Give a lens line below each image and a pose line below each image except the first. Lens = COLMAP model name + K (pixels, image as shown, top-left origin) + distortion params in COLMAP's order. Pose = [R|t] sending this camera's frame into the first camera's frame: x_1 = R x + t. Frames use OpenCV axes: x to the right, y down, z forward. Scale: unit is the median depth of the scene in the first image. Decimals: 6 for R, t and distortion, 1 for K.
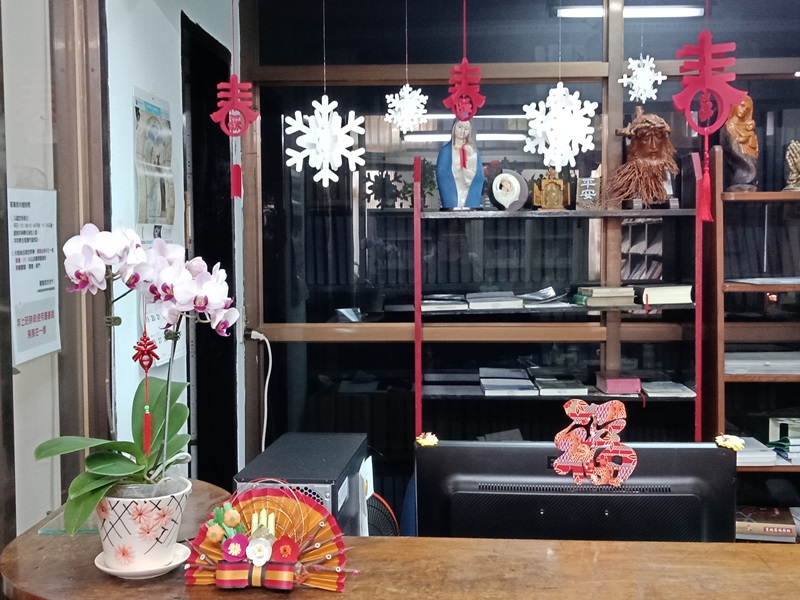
lens RADIAL K [[1158.3, 0, 399.5], [0, 1158.3, 303.0], [0, 0, 1]] dist [0.124739, 0.000000]
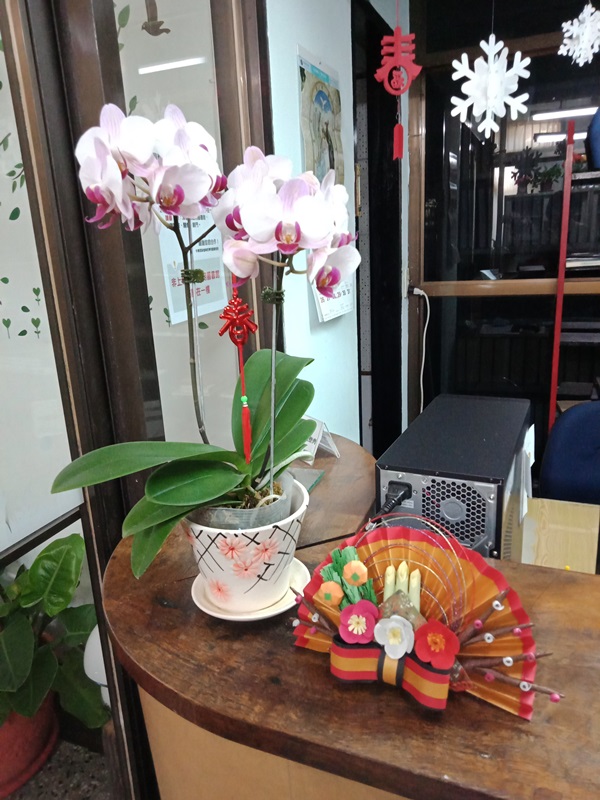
lens RADIAL K [[542.9, 0, 295.9], [0, 542.9, 400.1], [0, 0, 1]] dist [0.006847, 0.000724]
pose [[0.938850, 0.052541, -0.340295, -0.050635], [0.025267, 0.975112, 0.220267, 0.012018], [0.343399, -0.215395, 0.914156, 0.491032]]
